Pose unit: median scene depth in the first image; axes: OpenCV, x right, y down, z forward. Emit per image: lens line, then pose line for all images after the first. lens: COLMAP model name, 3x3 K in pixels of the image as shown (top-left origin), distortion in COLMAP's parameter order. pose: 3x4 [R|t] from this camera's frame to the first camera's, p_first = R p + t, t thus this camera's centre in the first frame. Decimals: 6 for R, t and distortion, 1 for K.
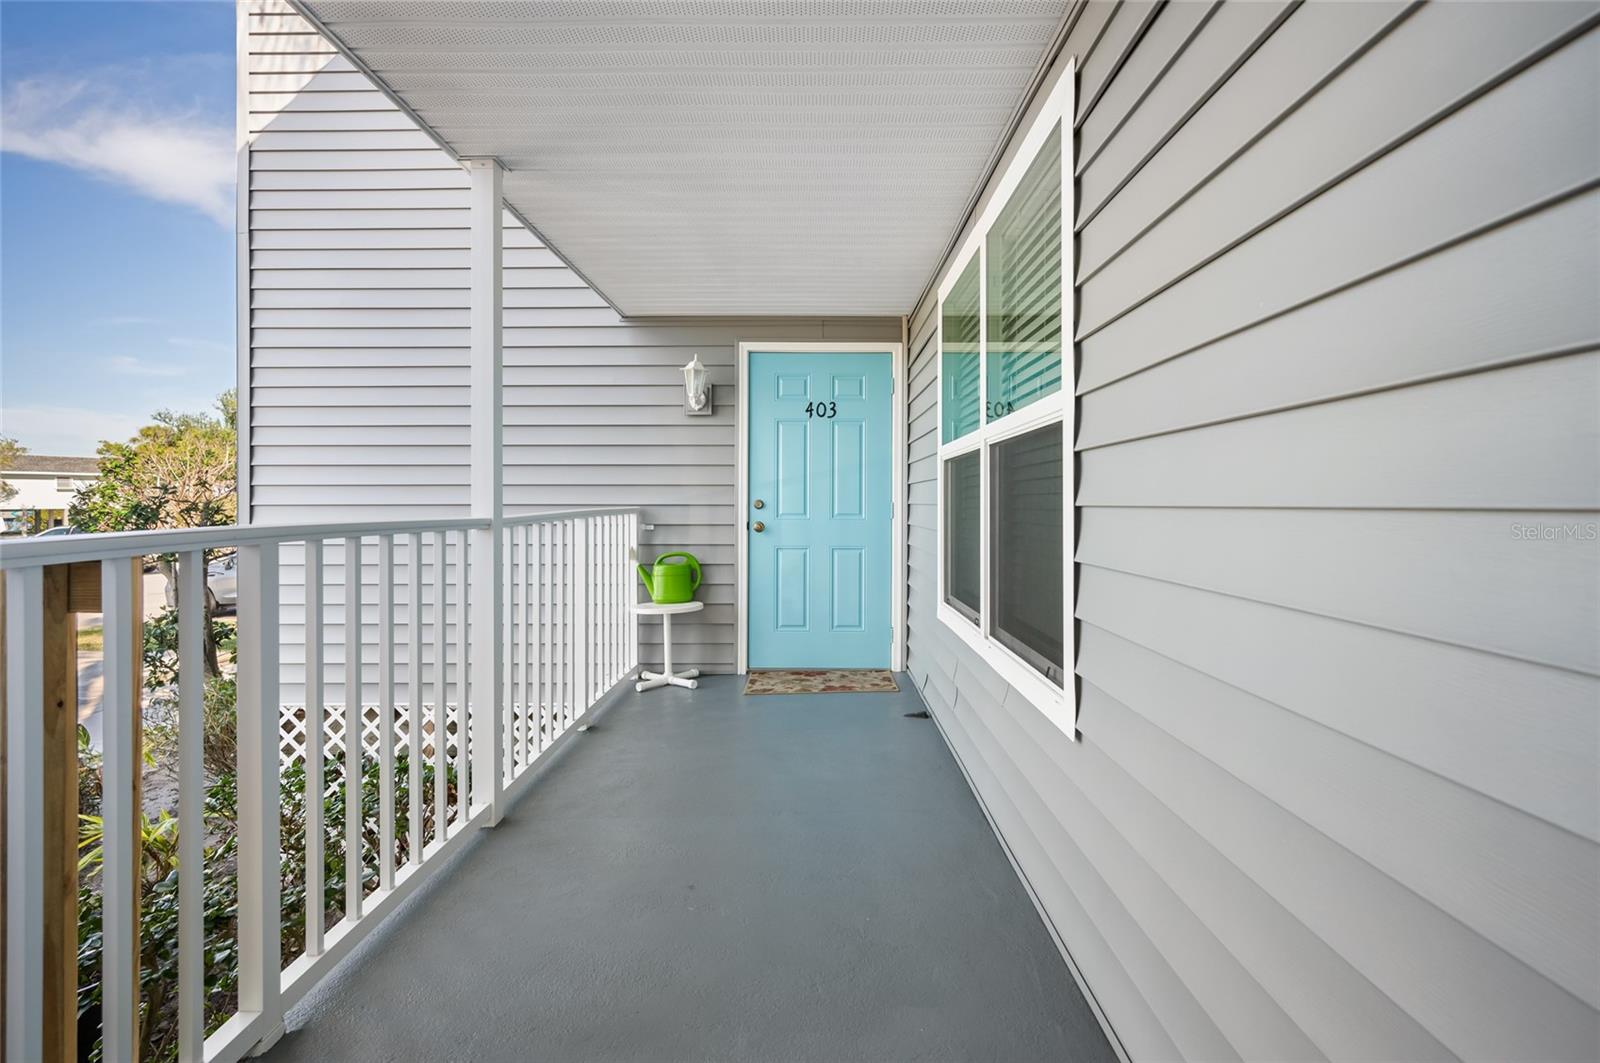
lens RADIAL K [[751.8, 0, 795.6], [0, 751.8, 511.1], [0, 0, 1]] dist [0.001777, 0.000020]
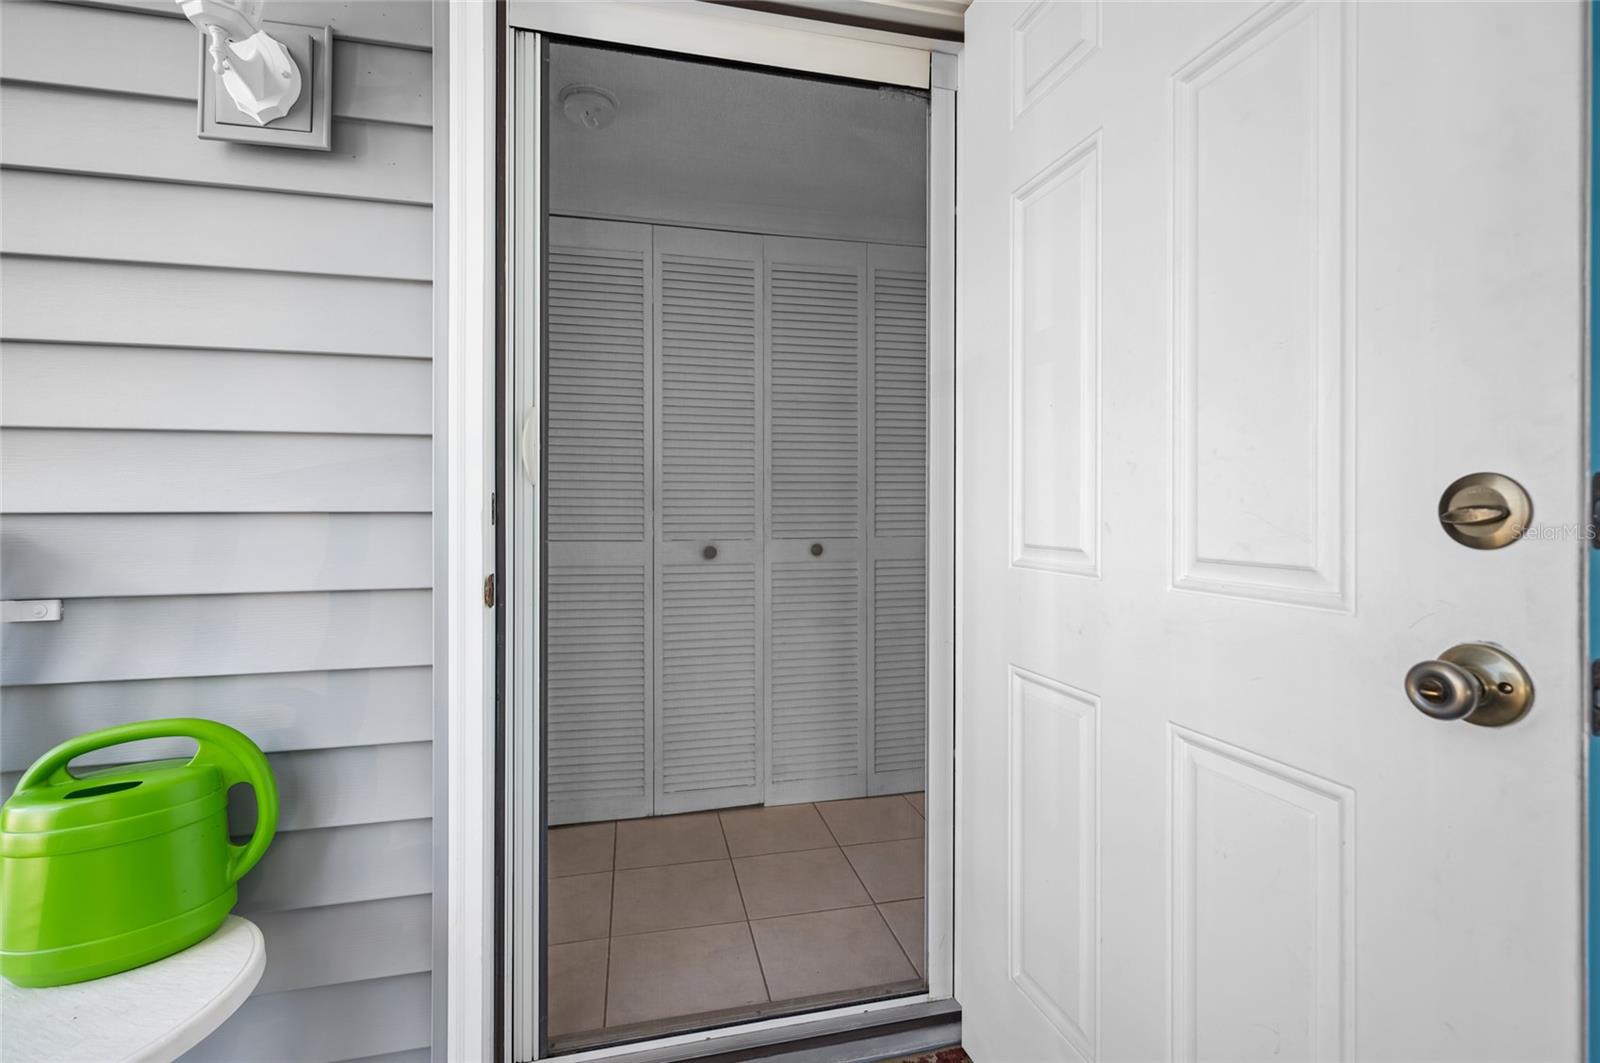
lens RADIAL K [[762.0, 0, 832.6], [0, 762.0, 501.5], [0, 0, 1]] dist [-0.001071, 0.000152]
pose [[0.960770, -0.001879, 0.277340, -0.022194], [0.004616, 0.999947, -0.009214, -0.009043], [-0.277308, 0.010133, 0.960728, 0.709254]]
